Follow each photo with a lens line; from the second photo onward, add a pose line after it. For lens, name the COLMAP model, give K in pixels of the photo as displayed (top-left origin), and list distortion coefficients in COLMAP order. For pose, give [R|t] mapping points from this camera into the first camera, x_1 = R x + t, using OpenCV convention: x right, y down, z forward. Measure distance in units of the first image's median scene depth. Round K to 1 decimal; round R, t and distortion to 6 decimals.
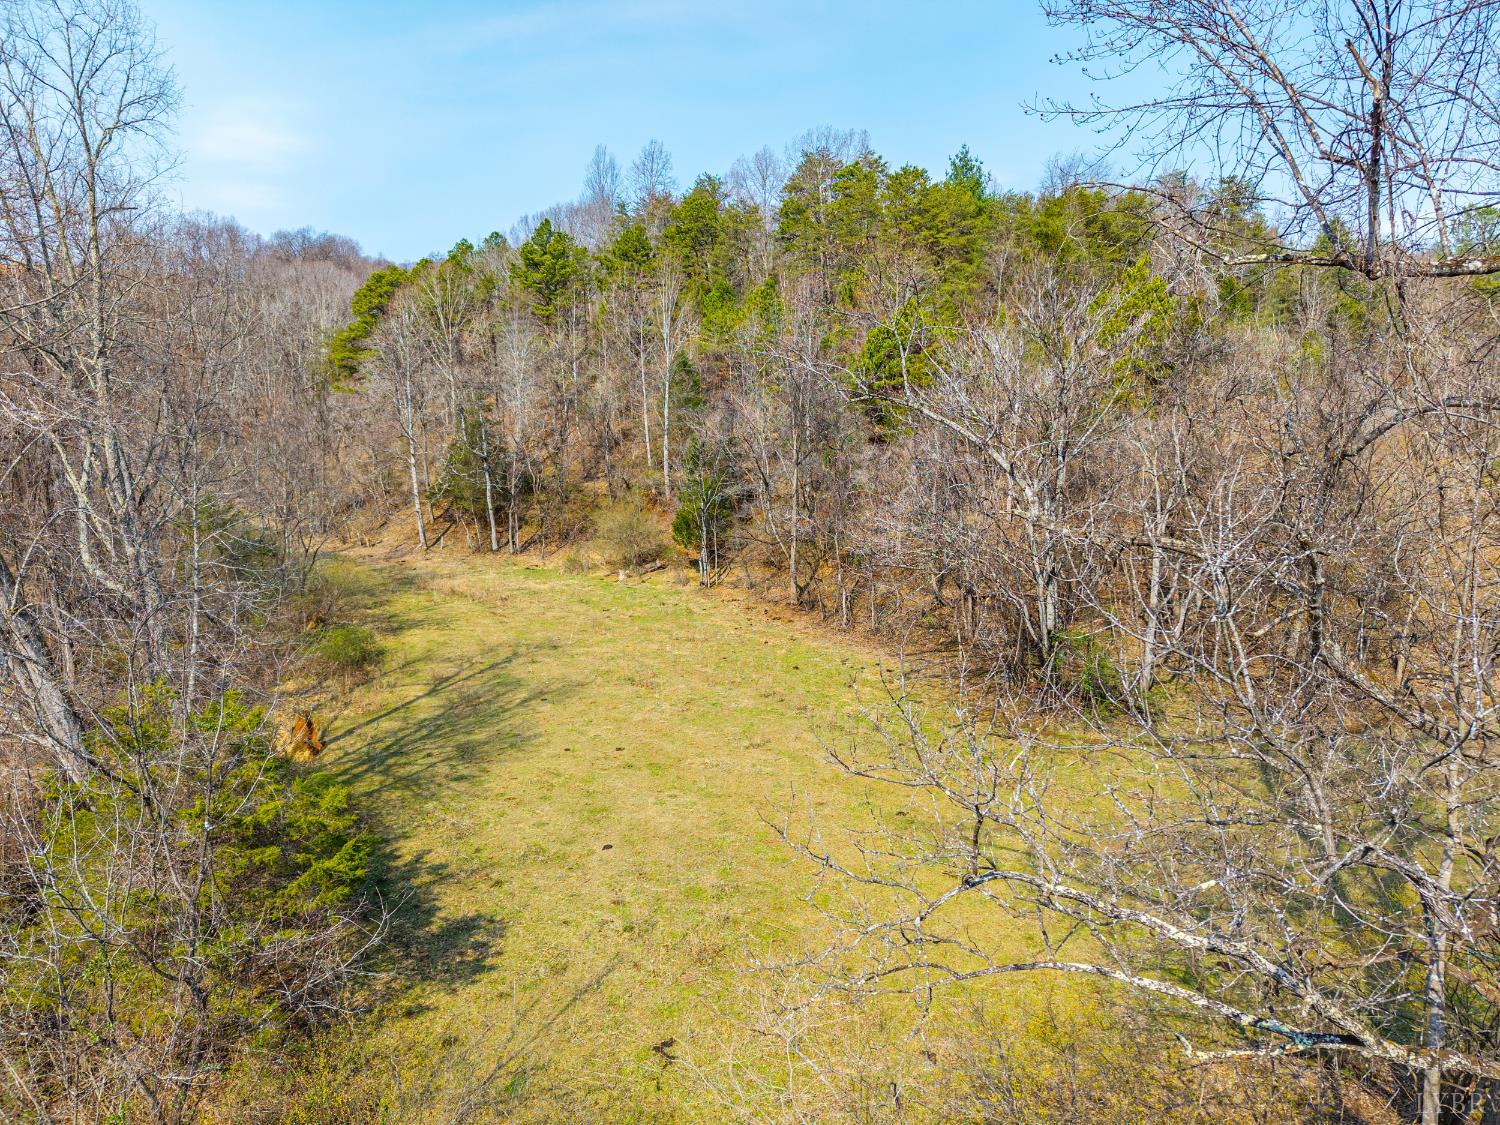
lens RADIAL K [[1010.4, 0, 750.0], [0, 1010.4, 562.5], [0, 0, 1]] dist [0.007207, -0.009059]
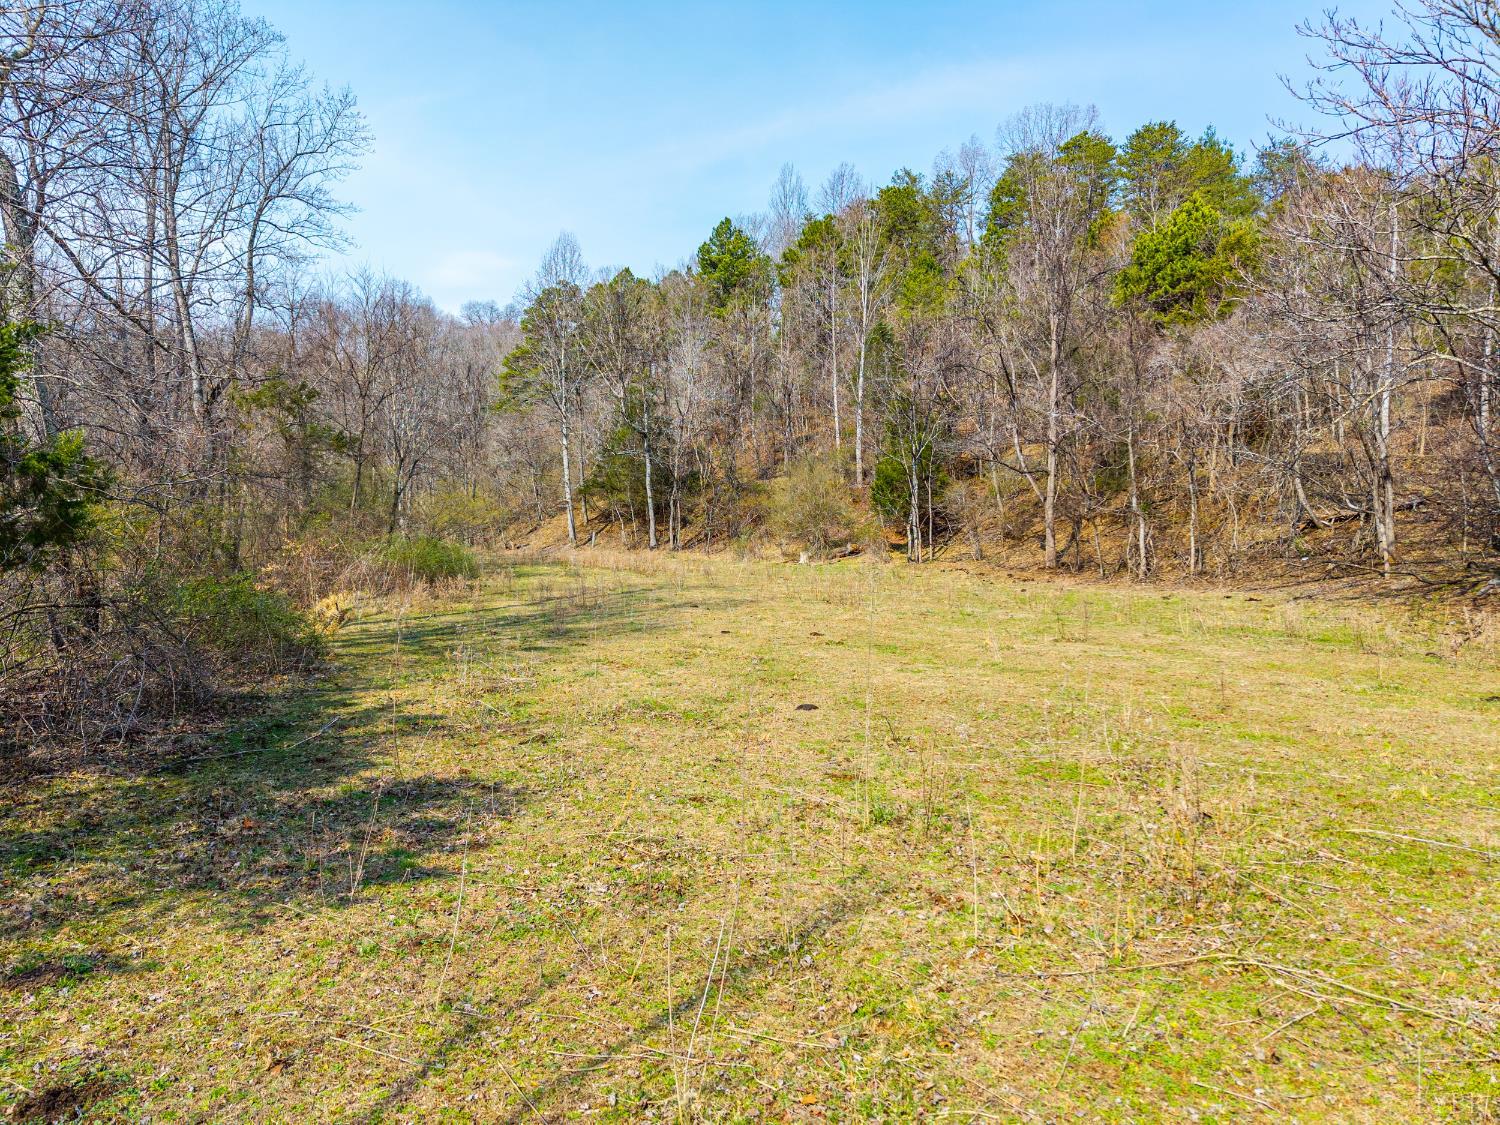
lens RADIAL K [[1058.7, 0, 750.0], [0, 1058.7, 562.5], [0, 0, 1]] dist [0.008608, 0.000804]
pose [[0.985649, 0.017469, -0.167901, -0.024383], [-0.031649, 0.996117, -0.082150, 0.069791], [0.165814, 0.086285, 0.982375, 0.148098]]
